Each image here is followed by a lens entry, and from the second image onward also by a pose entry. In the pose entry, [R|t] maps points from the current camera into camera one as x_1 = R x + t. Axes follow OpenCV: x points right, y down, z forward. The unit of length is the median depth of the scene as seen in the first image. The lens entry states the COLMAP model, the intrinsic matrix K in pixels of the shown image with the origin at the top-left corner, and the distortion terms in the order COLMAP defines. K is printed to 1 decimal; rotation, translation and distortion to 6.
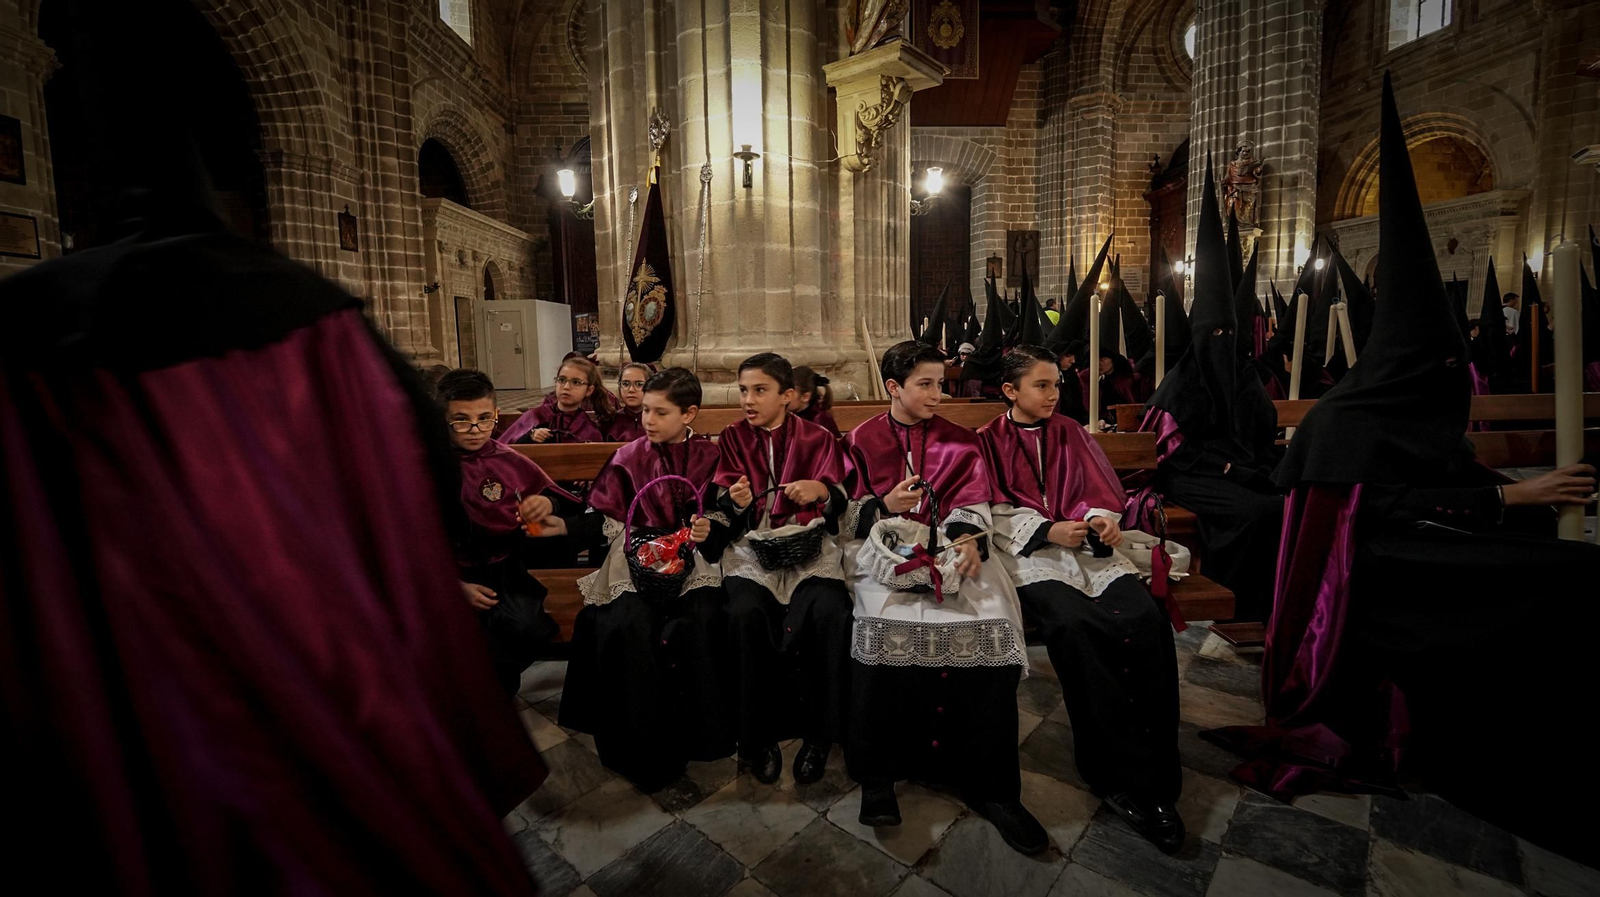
lens RADIAL K [[650.8, 0, 800.5], [0, 650.8, 450.6], [0, 0, 1]] dist [-0.015112, -0.000960]
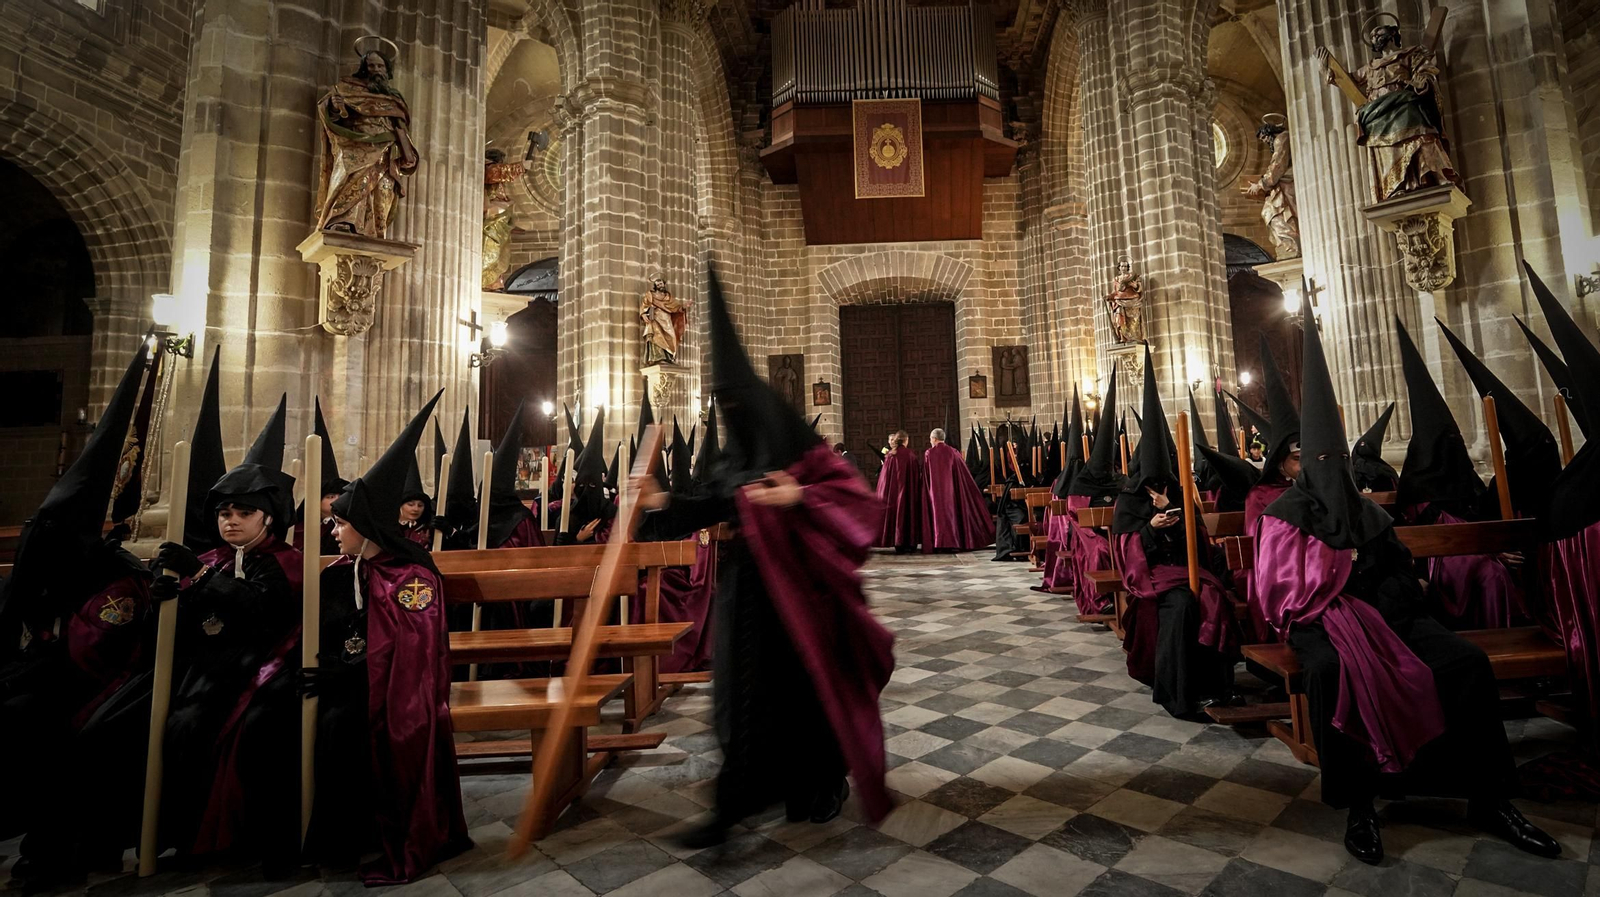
lens RADIAL K [[756.8, 0, 801.1], [0, 756.8, 442.8], [0, 0, 1]] dist [-0.012064, -0.000691]
pose [[0.999251, -0.023600, -0.030673, 0.229635], [0.016934, 0.979280, -0.201800, 0.000803], [0.034800, 0.201129, 0.978946, -0.038259]]
